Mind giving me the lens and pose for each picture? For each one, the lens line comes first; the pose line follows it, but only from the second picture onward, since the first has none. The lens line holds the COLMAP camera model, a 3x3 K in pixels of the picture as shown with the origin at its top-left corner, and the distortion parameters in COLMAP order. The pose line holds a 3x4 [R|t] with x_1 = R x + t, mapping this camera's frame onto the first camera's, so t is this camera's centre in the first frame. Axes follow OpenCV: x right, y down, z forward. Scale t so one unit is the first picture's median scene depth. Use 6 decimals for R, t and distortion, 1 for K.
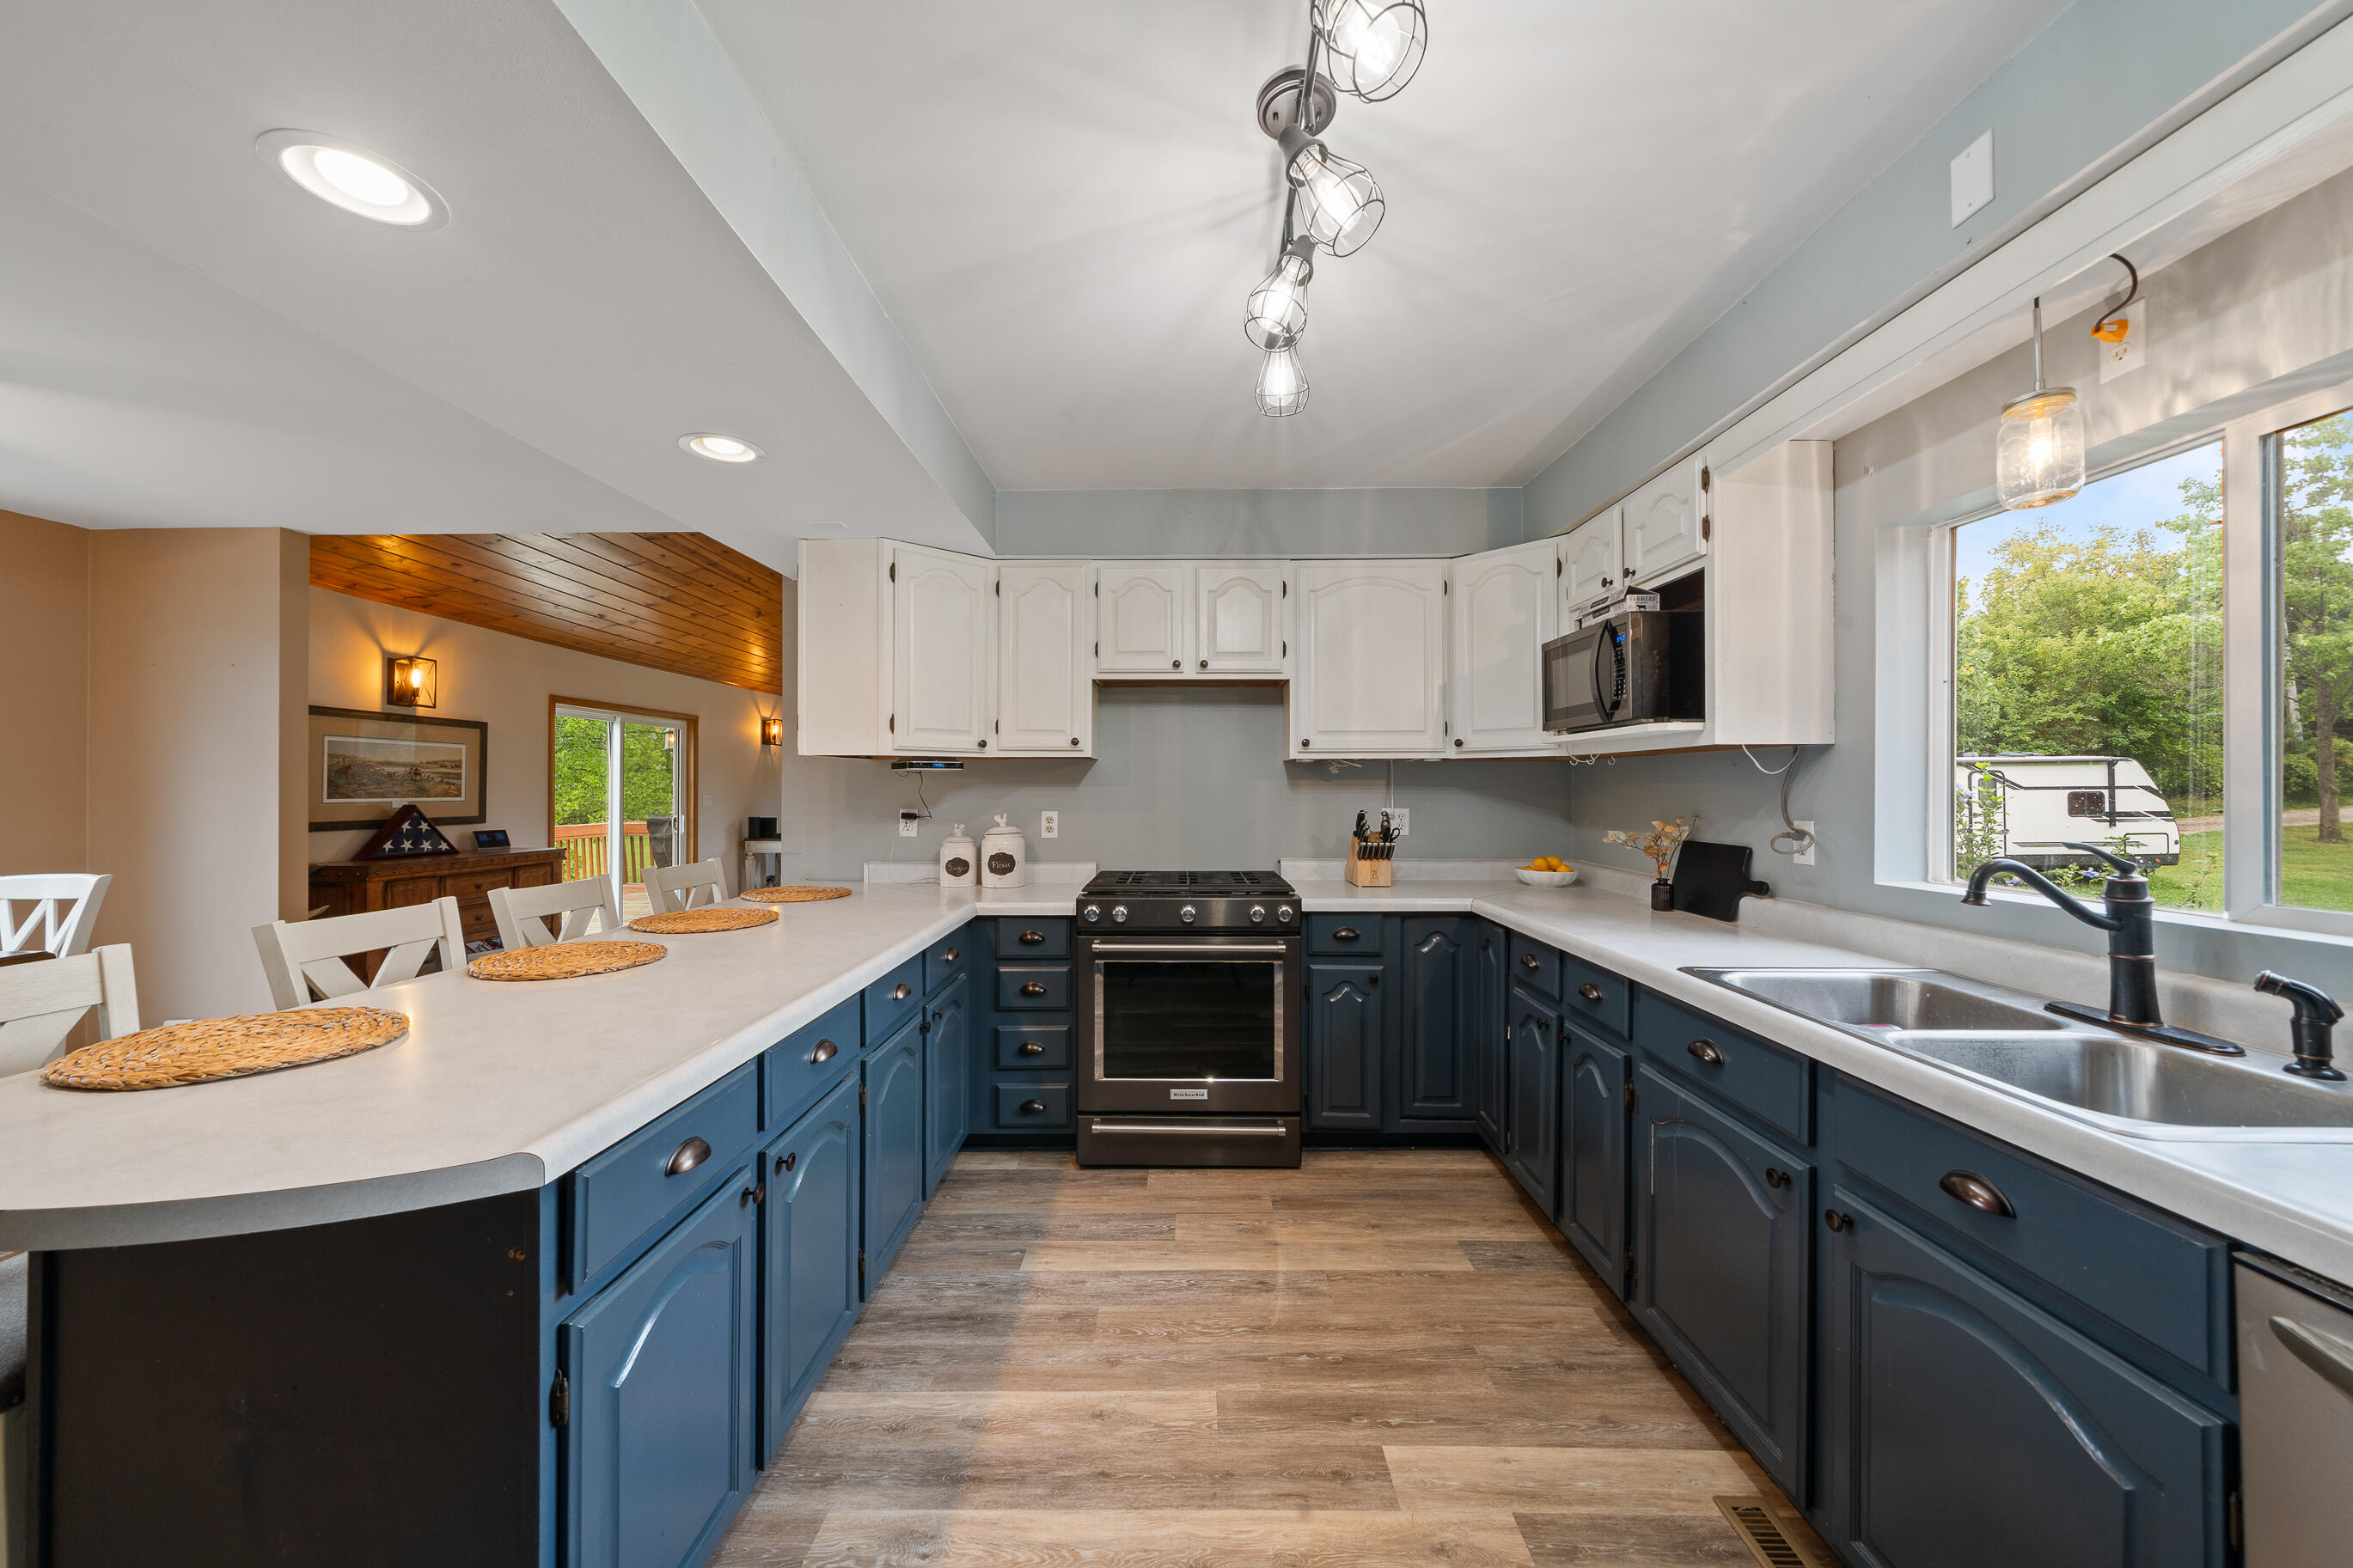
lens RADIAL K [[822.7, 0, 1171.2], [0, 822.7, 789.8], [0, 0, 1]] dist [-0.006832, 0.000885]
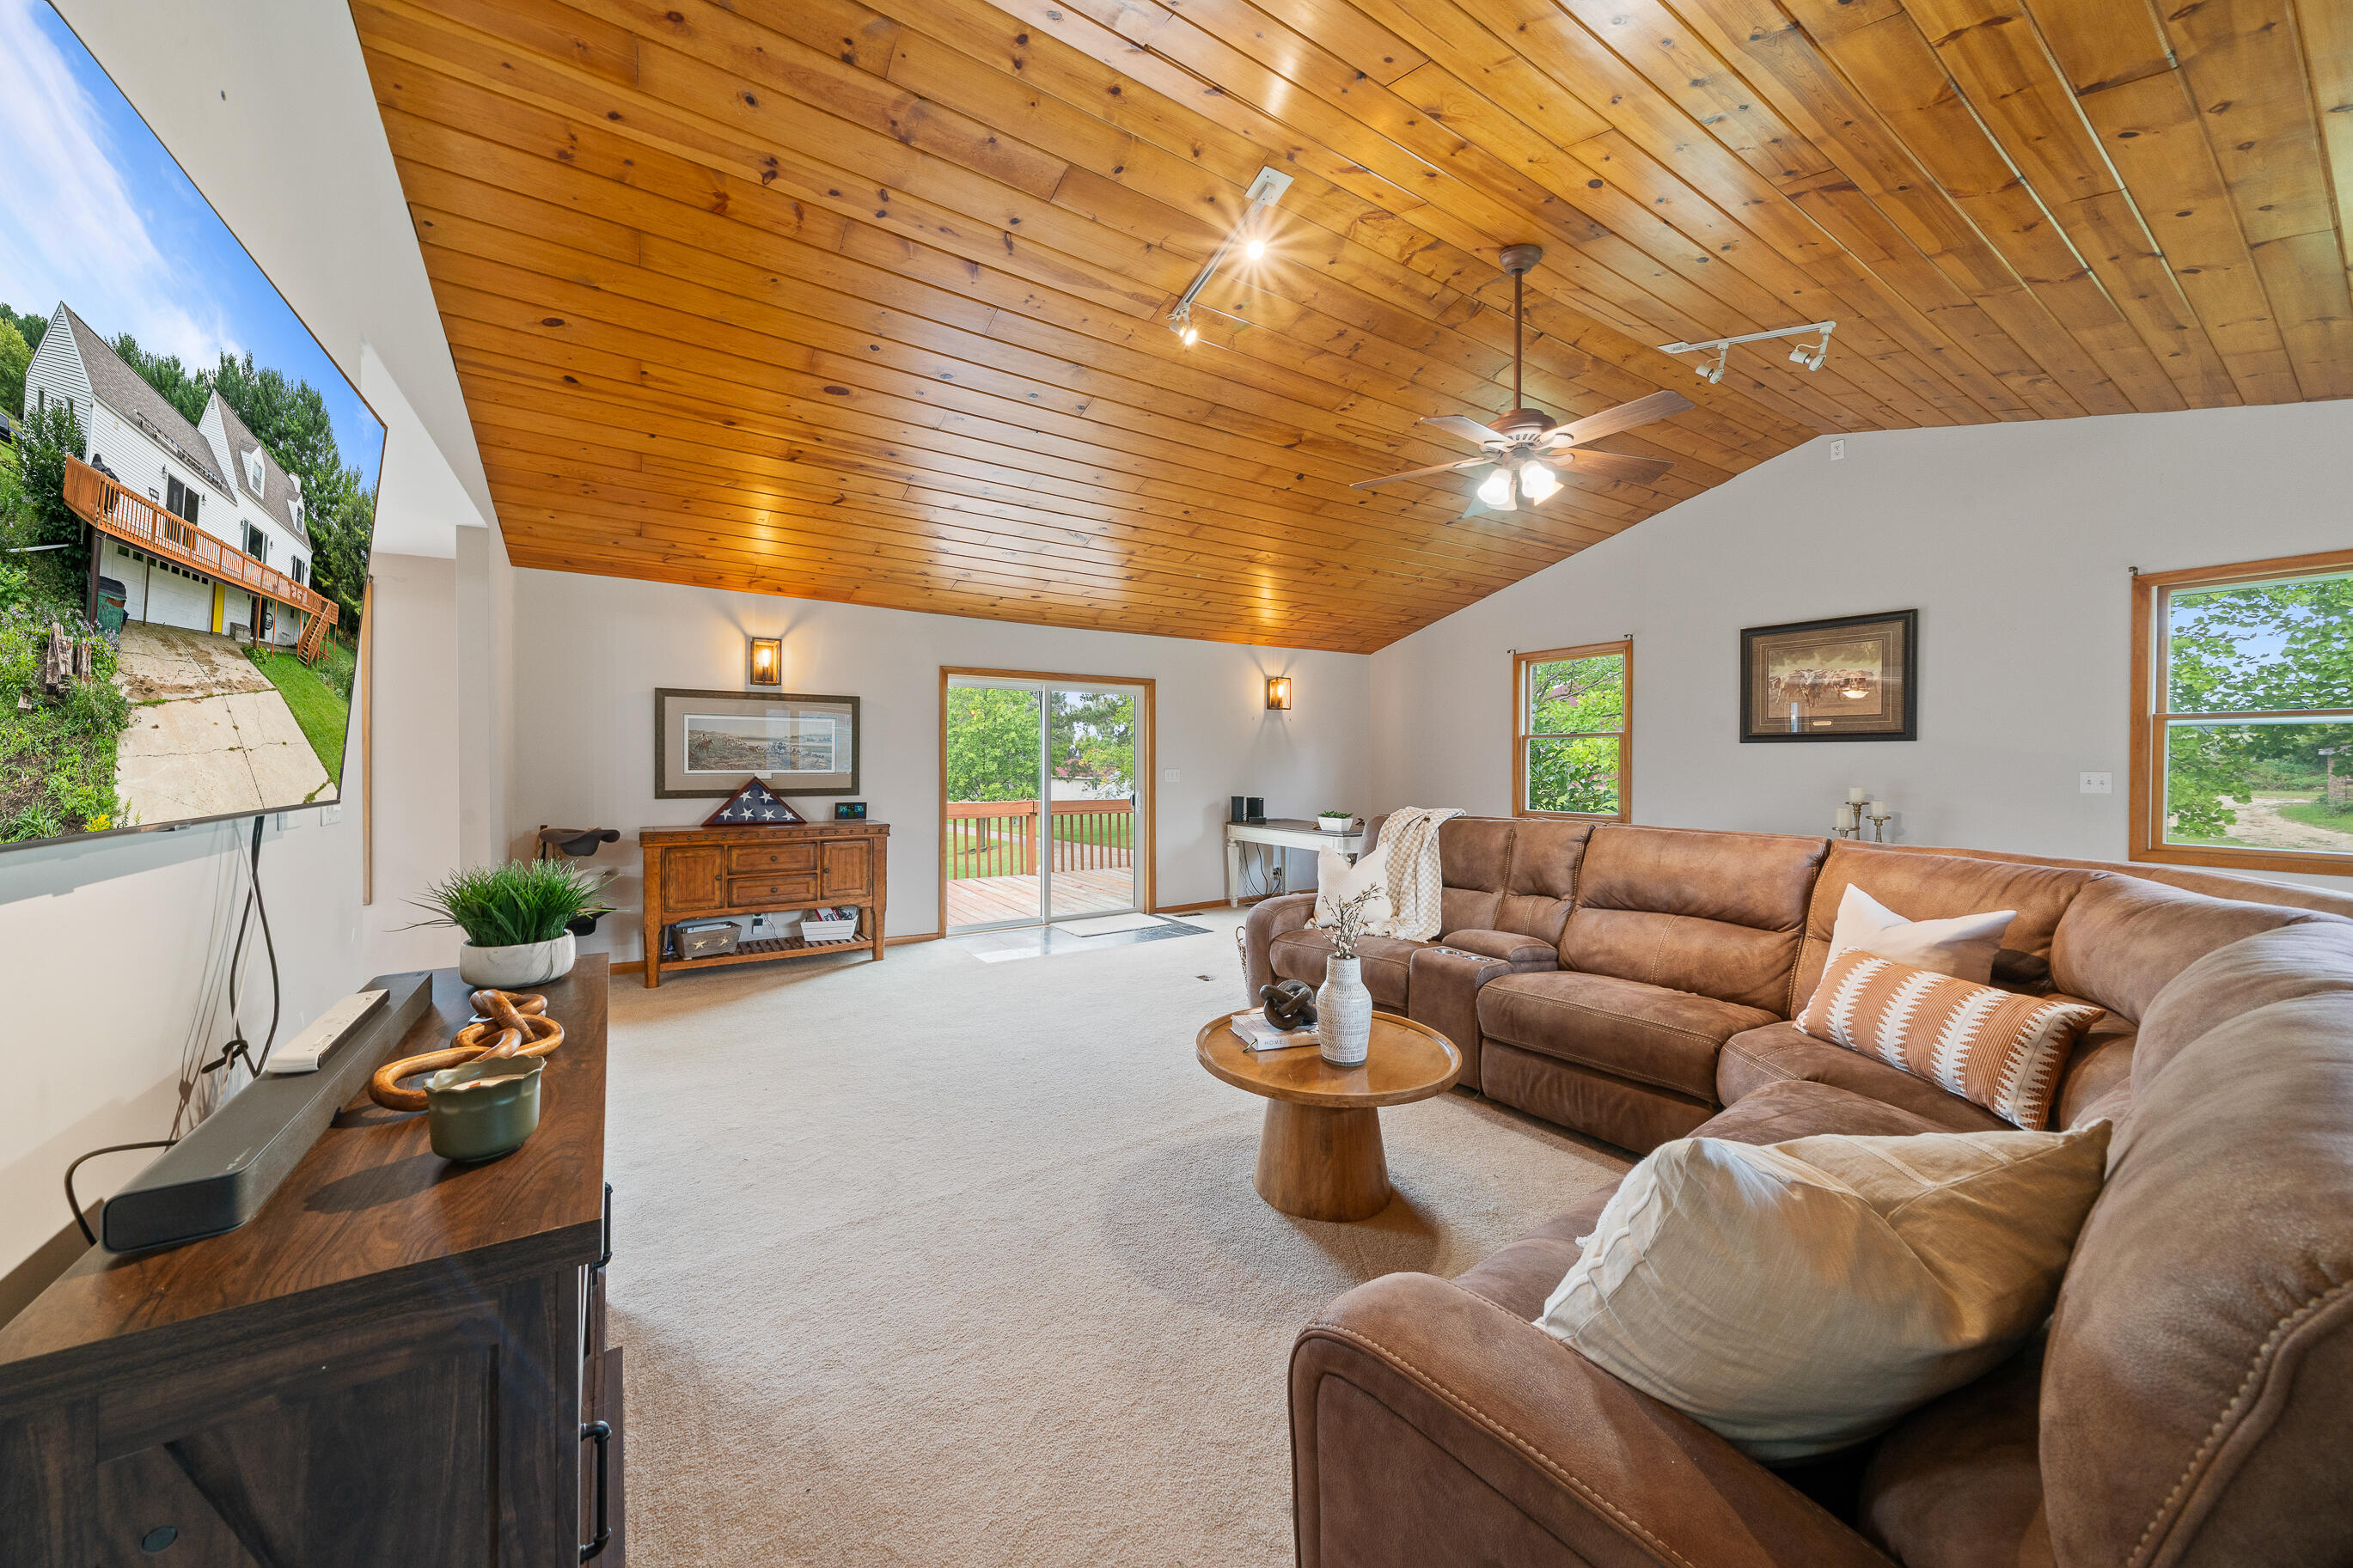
lens RADIAL K [[822.7, 0, 1146.1], [0, 822.7, 770.0], [0, 0, 1]] dist [-0.006832, 0.000885]
pose [[0.532760, 0.005849, -0.846246, 0.251573], [-0.001632, 0.999981, 0.005884, 0.003020], [0.846265, -0.001754, 0.532760, 0.846196]]
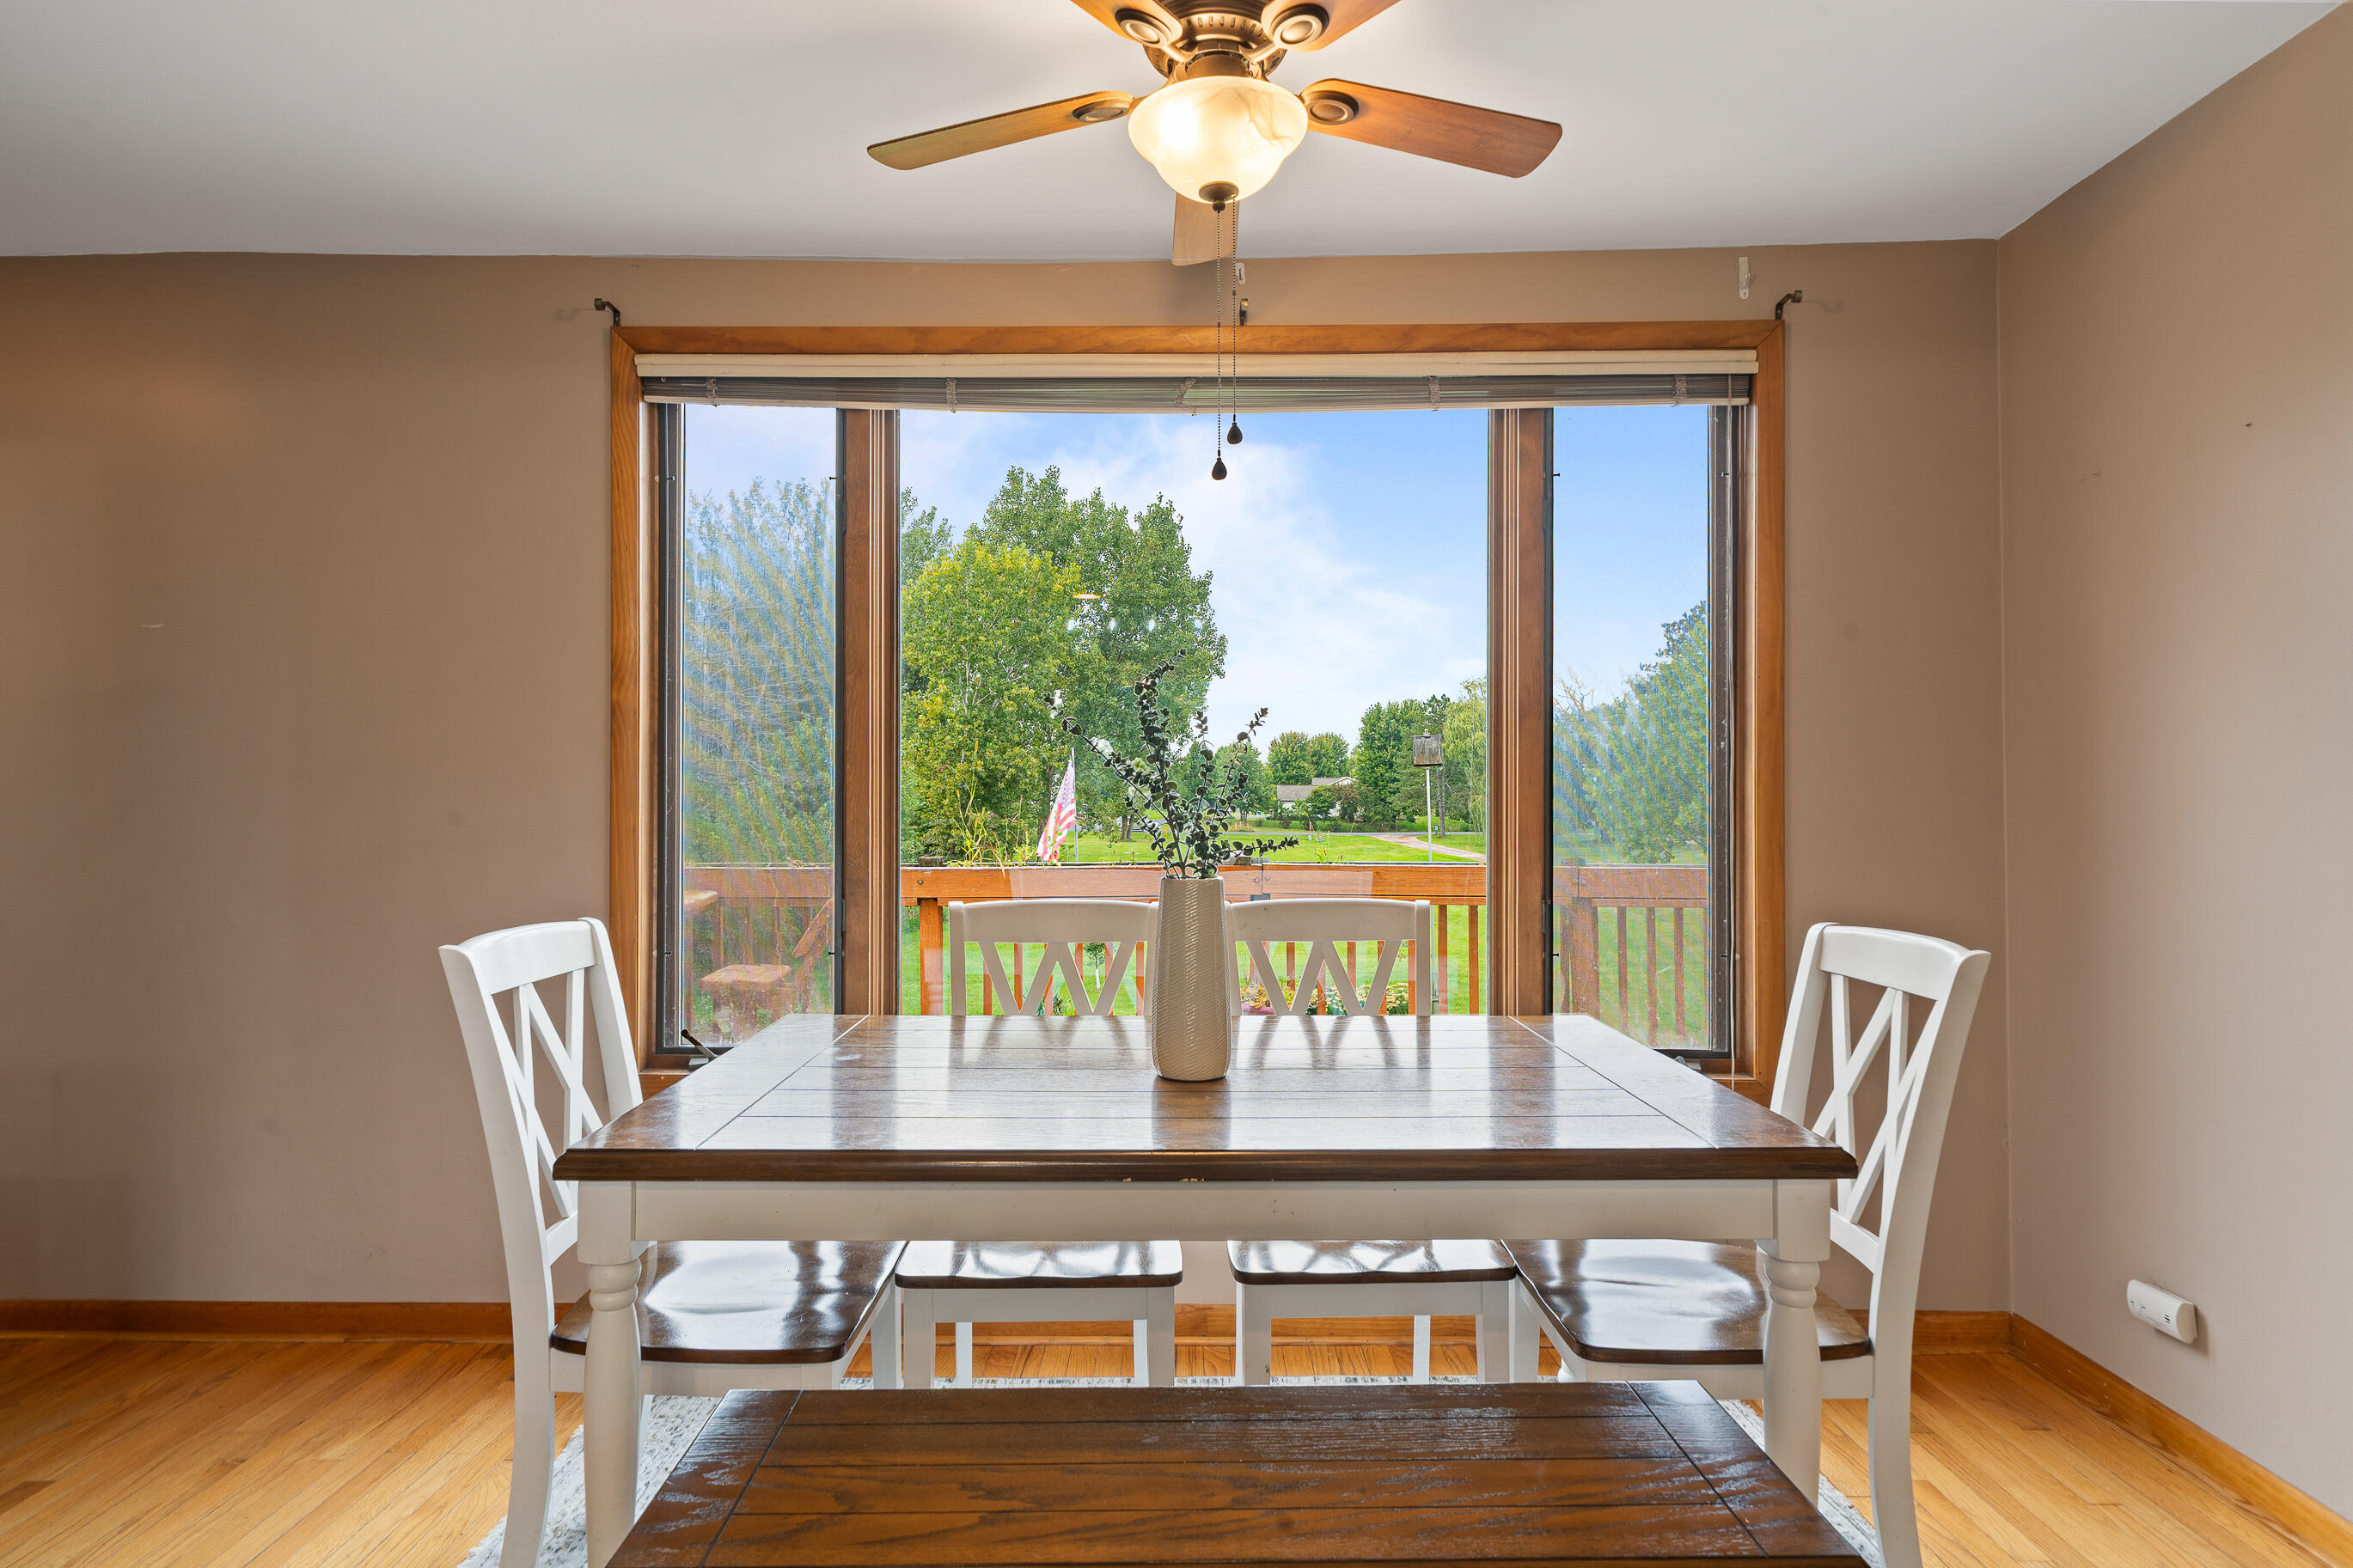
lens RADIAL K [[1252.9, 0, 1173.3], [0, 1252.9, 779.5], [0, 0, 1]] dist [0.003618, 0.000430]
pose [[0.007974, -0.008467, -0.999932, -0.384492], [0.001910, 0.999962, -0.008452, 0.015203], [0.999966, -0.001843, 0.007990, 0.328865]]
